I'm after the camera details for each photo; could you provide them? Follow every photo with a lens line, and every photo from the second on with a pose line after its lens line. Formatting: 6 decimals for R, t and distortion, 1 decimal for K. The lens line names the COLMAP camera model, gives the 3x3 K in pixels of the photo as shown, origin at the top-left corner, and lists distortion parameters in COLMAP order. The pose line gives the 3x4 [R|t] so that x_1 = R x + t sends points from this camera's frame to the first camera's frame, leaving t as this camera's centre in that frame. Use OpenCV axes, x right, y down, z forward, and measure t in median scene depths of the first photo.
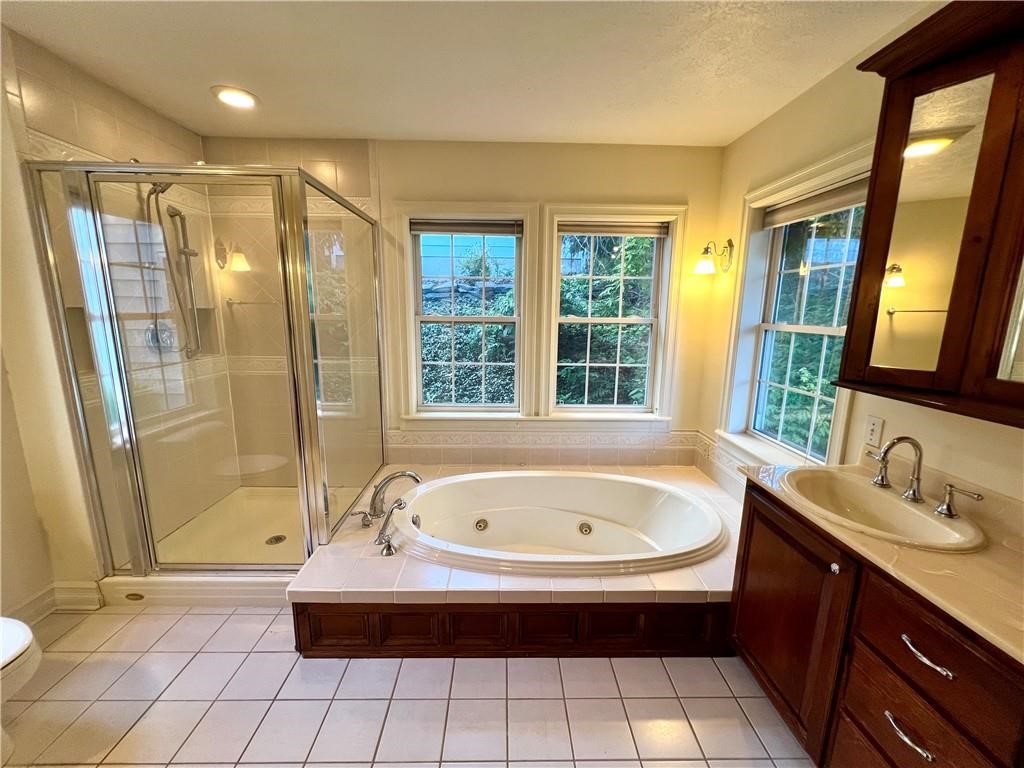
lens RADIAL K [[411.0, 0, 512.0], [0, 411.0, 384.0], [0, 0, 1]] dist [0.000318, 0.000100]
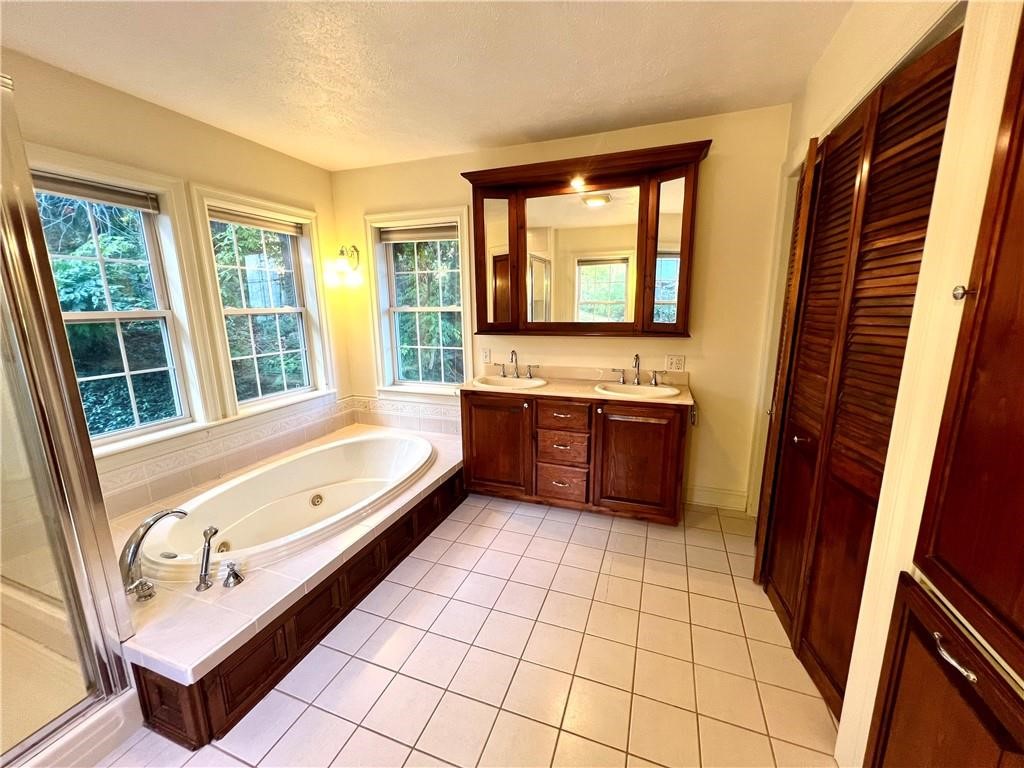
lens RADIAL K [[411.0, 0, 512.0], [0, 411.0, 384.0], [0, 0, 1]] dist [0.000318, 0.000100]
pose [[0.365206, -0.198716, 0.909470, -0.583051], [0.185377, 0.972910, 0.138137, -0.004035], [-0.912283, 0.118146, 0.392150, 0.060196]]
